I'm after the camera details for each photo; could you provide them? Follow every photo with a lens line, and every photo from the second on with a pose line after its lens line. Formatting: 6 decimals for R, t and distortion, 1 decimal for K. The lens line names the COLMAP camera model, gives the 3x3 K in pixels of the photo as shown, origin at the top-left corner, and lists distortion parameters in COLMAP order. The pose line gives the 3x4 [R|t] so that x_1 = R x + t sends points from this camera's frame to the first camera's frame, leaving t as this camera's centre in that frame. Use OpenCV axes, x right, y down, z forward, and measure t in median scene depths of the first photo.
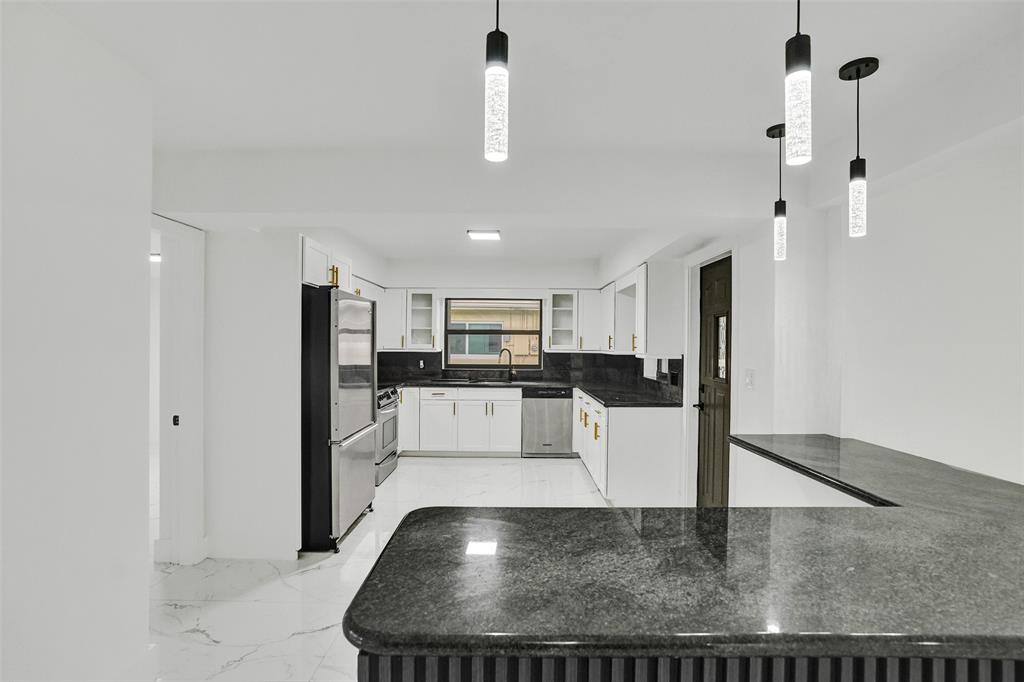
lens RADIAL K [[500.1, 0, 512.0], [0, 500.1, 341.0], [0, 0, 1]] dist [-0.000684, 0.000059]
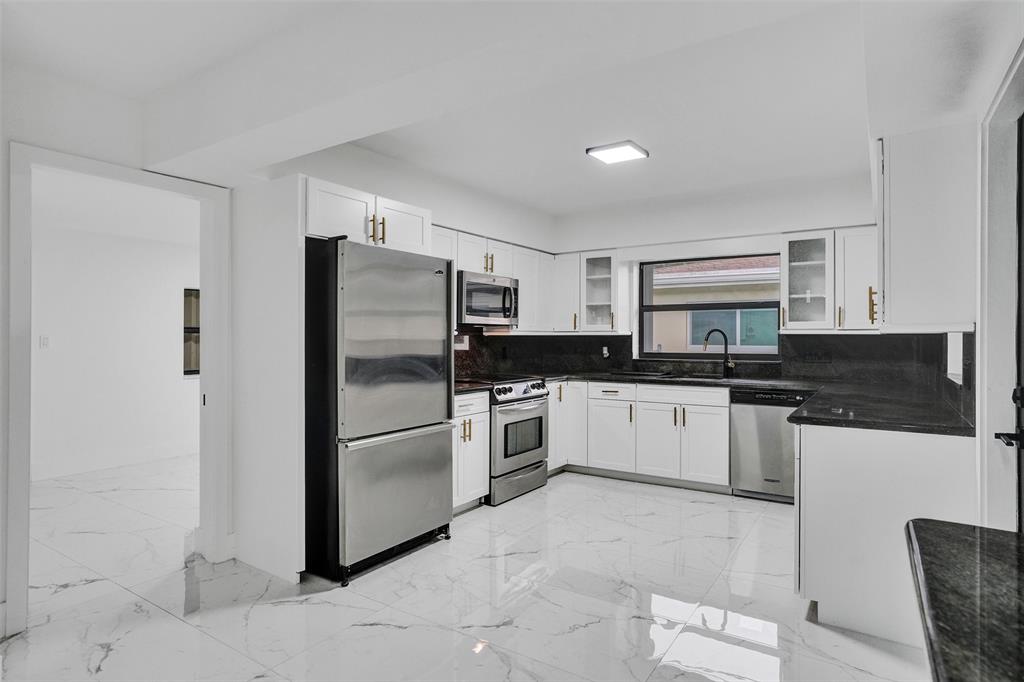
lens RADIAL K [[567.9, 0, 512.8], [0, 567.9, 334.7], [0, 0, 1]] dist [-0.003411, 0.000137]
pose [[0.841998, -0.007739, -0.539425, 0.179937], [0.006744, 0.999970, -0.003820, 0.024838], [0.539439, -0.000422, 0.842025, 0.221697]]
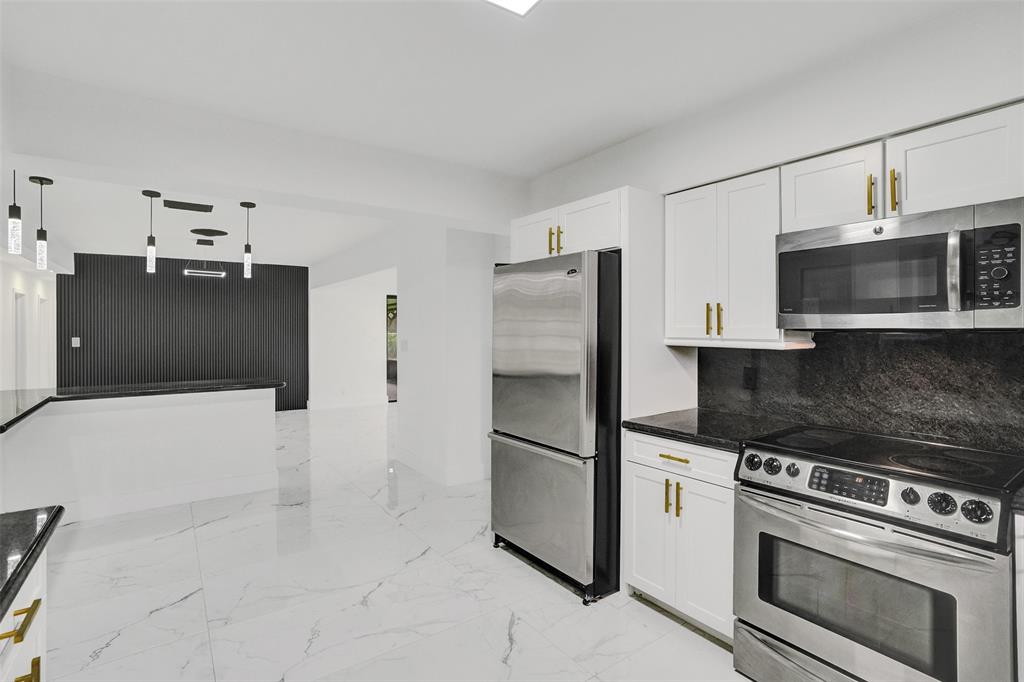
lens RADIAL K [[500.1, 0, 512.0], [0, 500.1, 341.0], [0, 0, 1]] dist [-0.000684, 0.000059]
pose [[-0.801111, -0.003639, -0.598504, 0.100445], [-0.012950, 0.999853, 0.011255, 0.013528], [0.598375, 0.016767, -0.801040, 0.965764]]
